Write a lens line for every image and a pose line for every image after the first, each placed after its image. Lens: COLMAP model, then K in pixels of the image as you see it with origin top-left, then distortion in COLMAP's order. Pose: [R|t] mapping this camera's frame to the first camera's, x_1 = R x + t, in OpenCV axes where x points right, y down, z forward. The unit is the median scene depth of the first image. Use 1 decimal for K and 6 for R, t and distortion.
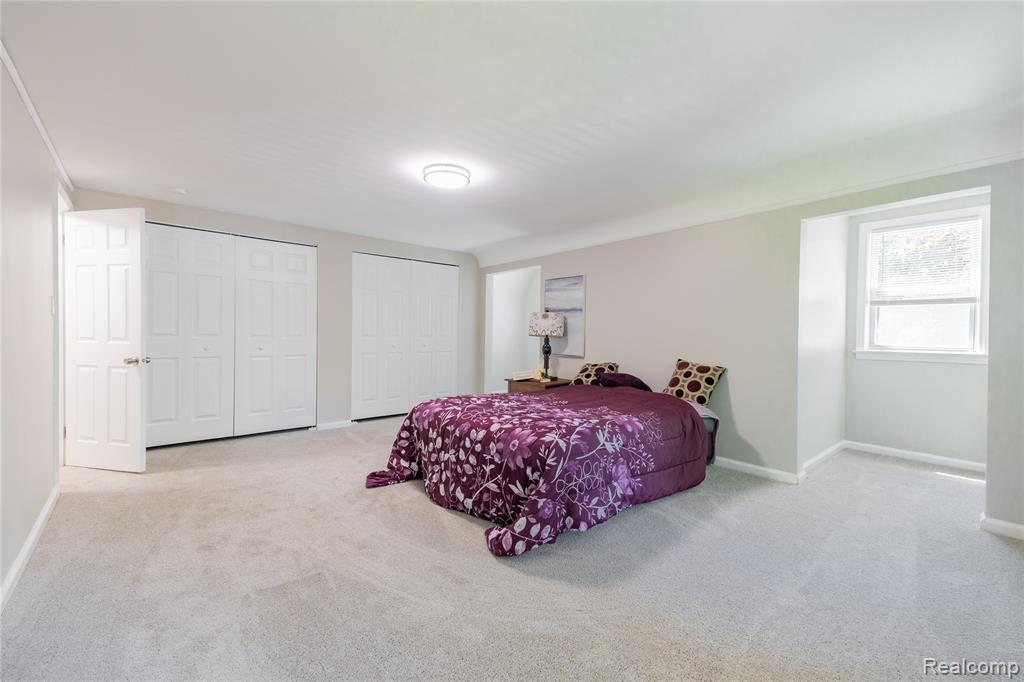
lens RADIAL K [[424.4, 0, 512.0], [0, 424.4, 341.0], [0, 0, 1]] dist [0.000289, 0.000009]
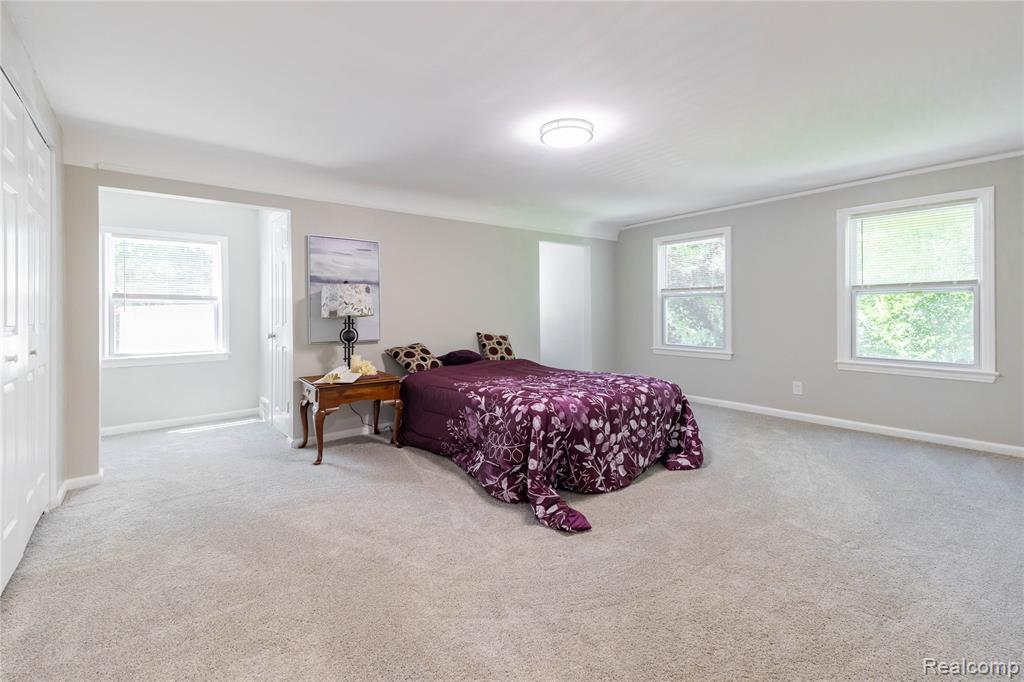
lens RADIAL K [[462.3, 0, 513.4], [0, 462.3, 304.8], [0, 0, 1]] dist [0.000502, 0.000010]
pose [[0.047600, -0.000868, 0.998866, -1.267274], [0.028497, 0.999594, -0.000490, -0.042817], [-0.998460, 0.028488, 0.047606, 1.206968]]
